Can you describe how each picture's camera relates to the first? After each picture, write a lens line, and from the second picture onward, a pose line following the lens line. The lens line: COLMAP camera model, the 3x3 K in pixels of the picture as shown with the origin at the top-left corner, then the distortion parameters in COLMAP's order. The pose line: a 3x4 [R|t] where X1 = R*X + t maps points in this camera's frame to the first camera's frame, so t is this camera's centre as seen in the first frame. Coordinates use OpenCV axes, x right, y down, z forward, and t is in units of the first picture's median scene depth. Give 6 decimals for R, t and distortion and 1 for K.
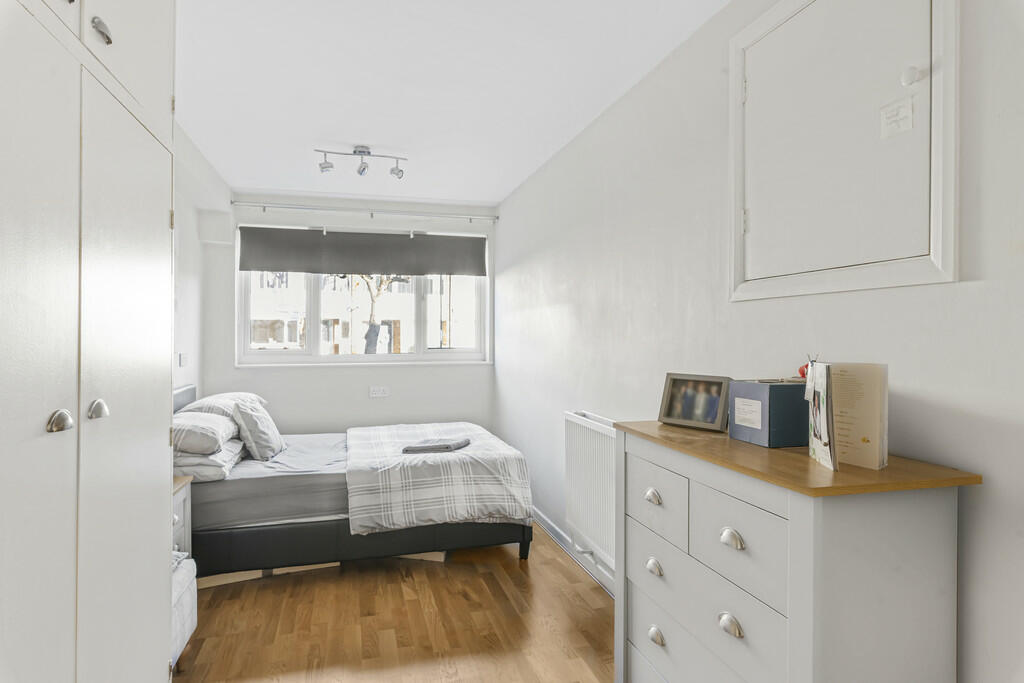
lens RADIAL K [[580.2, 0, 512.1], [0, 580.2, 338.5], [0, 0, 1]] dist [0.000178, -0.000249]
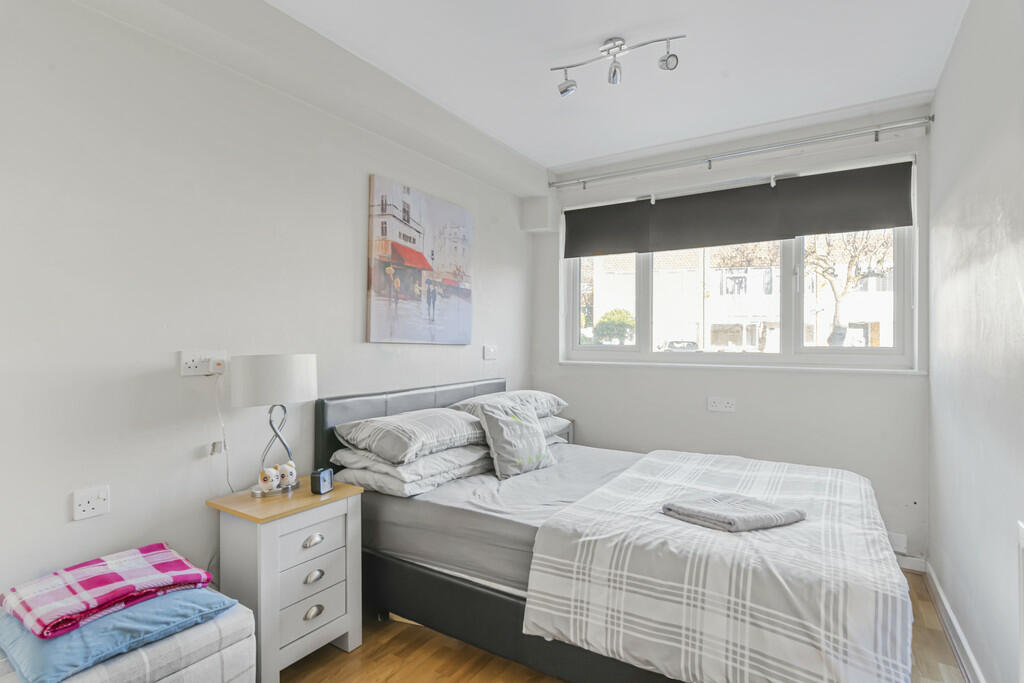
lens RADIAL K [[509.7, 0, 508.4], [0, 509.7, 337.2], [0, 0, 1]] dist [-0.009921, 0.000364]
pose [[0.661822, -0.001127, -0.749660, 0.078053], [-0.007845, 0.999934, -0.008429, 0.015423], [0.749620, 0.011460, 0.661769, 0.394634]]
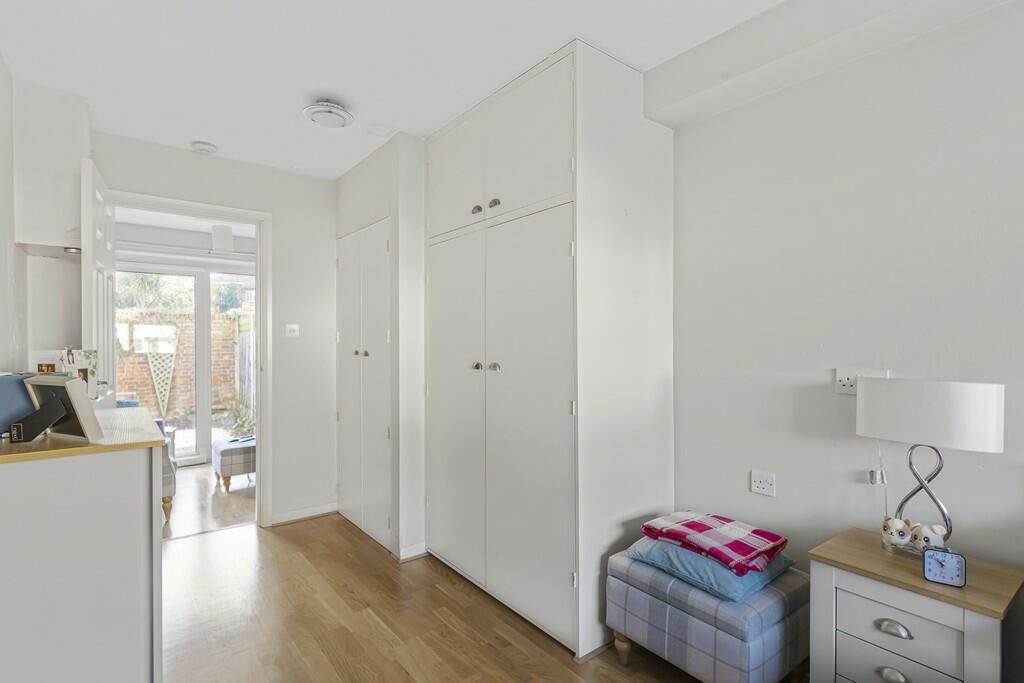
lens RADIAL K [[501.3, 0, 509.8], [0, 501.3, 344.1], [0, 0, 1]] dist [0.002221, 0.000160]
pose [[-0.927542, -0.001607, -0.373715, -0.001728], [-0.005217, 0.999949, 0.008648, 0.003761], [0.373682, 0.009971, -0.927503, 0.735144]]
